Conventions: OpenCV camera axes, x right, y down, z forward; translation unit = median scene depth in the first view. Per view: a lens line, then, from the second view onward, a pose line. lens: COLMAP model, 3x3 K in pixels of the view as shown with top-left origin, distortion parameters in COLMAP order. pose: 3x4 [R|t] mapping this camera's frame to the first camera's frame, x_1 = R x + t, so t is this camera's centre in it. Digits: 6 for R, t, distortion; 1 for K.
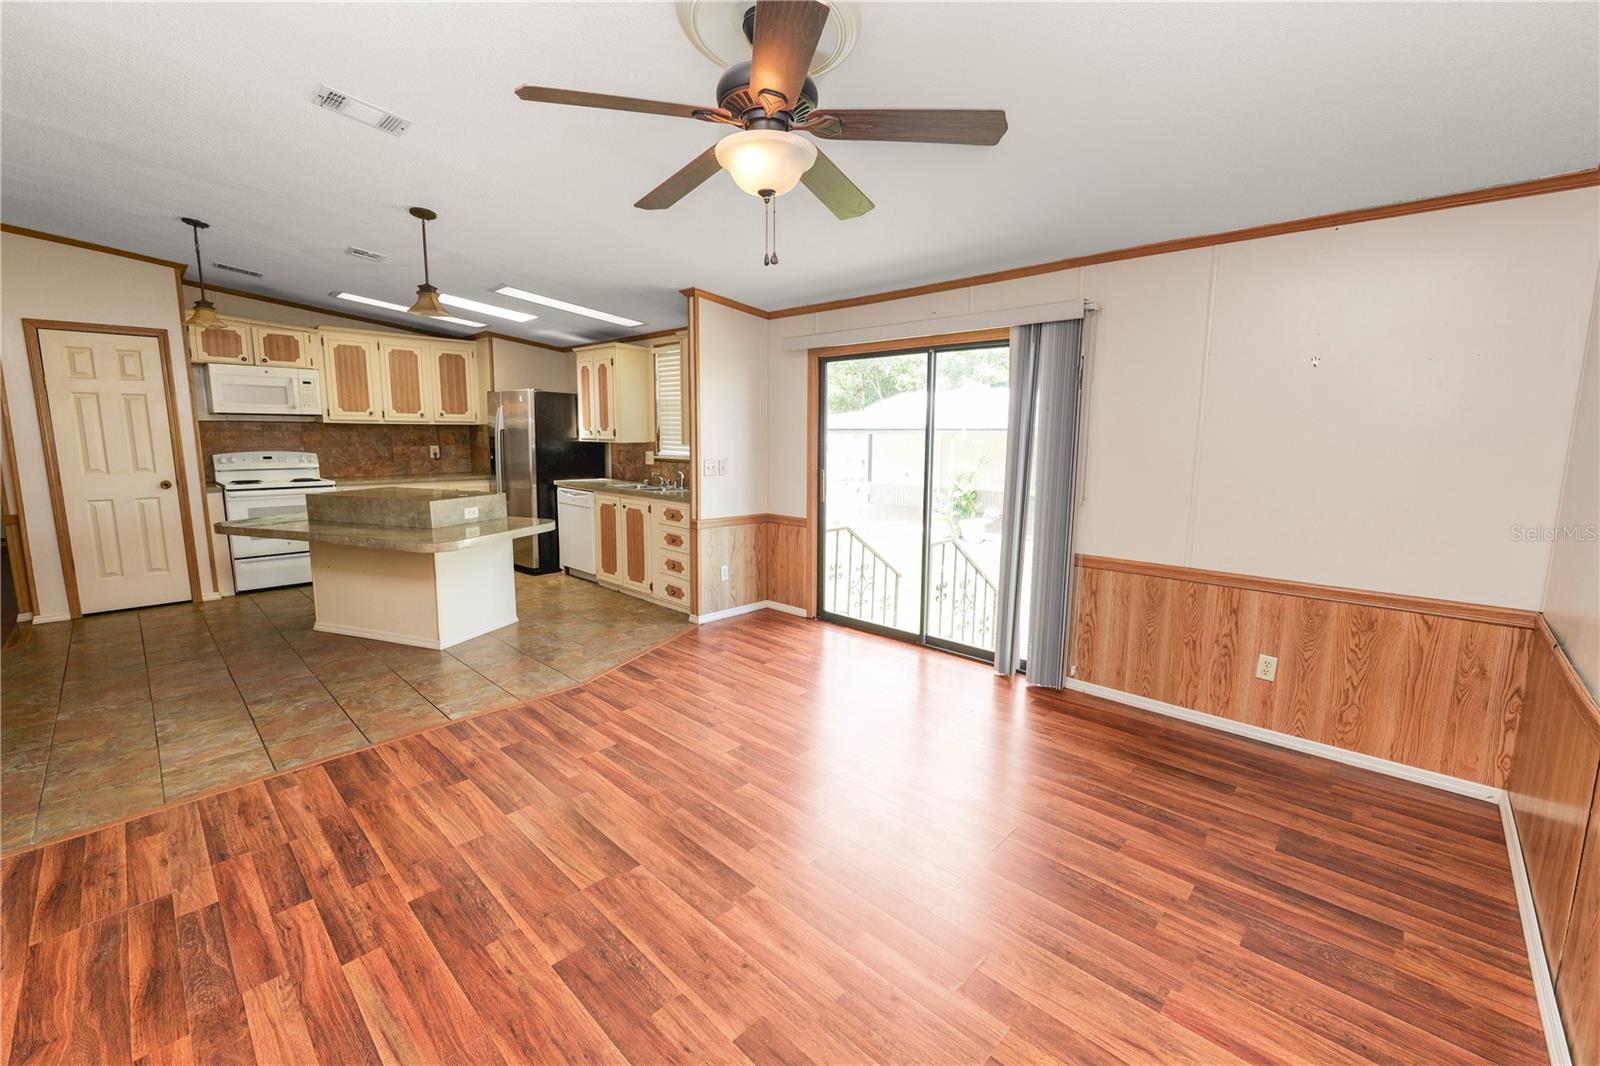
lens RADIAL K [[650.7, 0, 798.9], [0, 650.7, 528.3], [0, 0, 1]] dist [-0.013986, 0.001333]
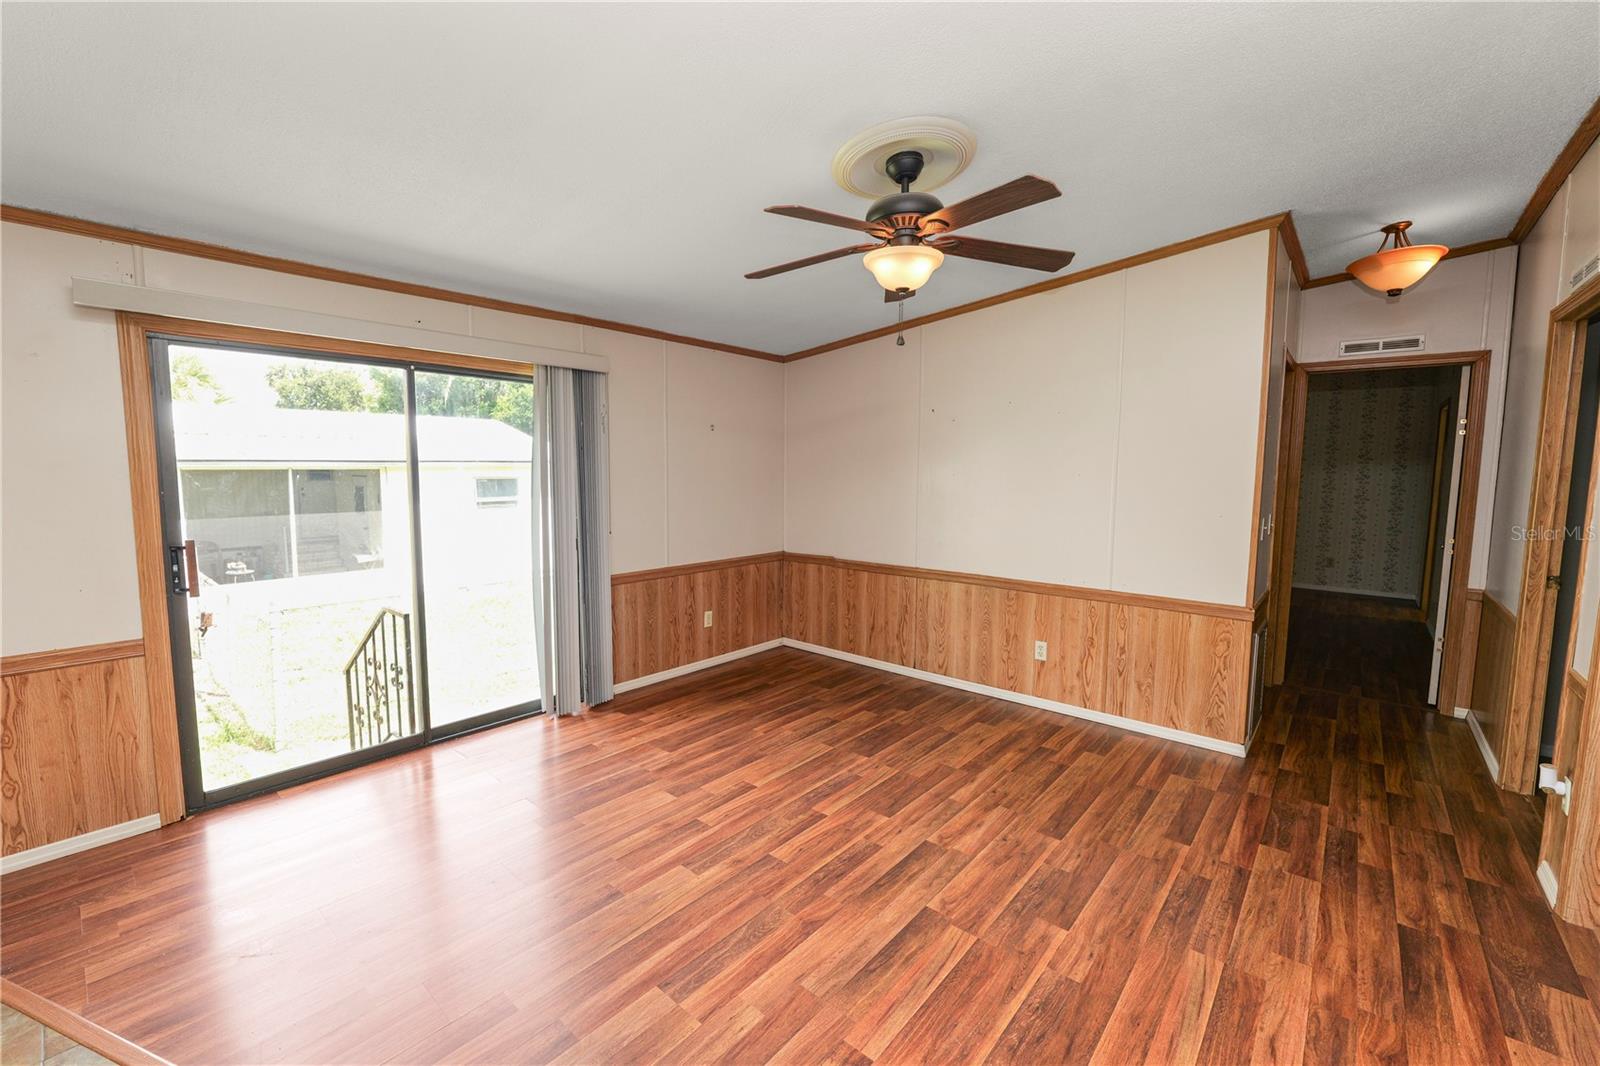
lens RADIAL K [[651.9, 0, 794.5], [0, 651.9, 526.9], [0, 0, 1]] dist [-0.012438, 0.000379]
pose [[-0.045735, -0.094584, 0.994466, -0.518502], [0.139389, 0.985164, 0.100110, -0.082760], [-0.989181, 0.143196, -0.031873, 0.505401]]
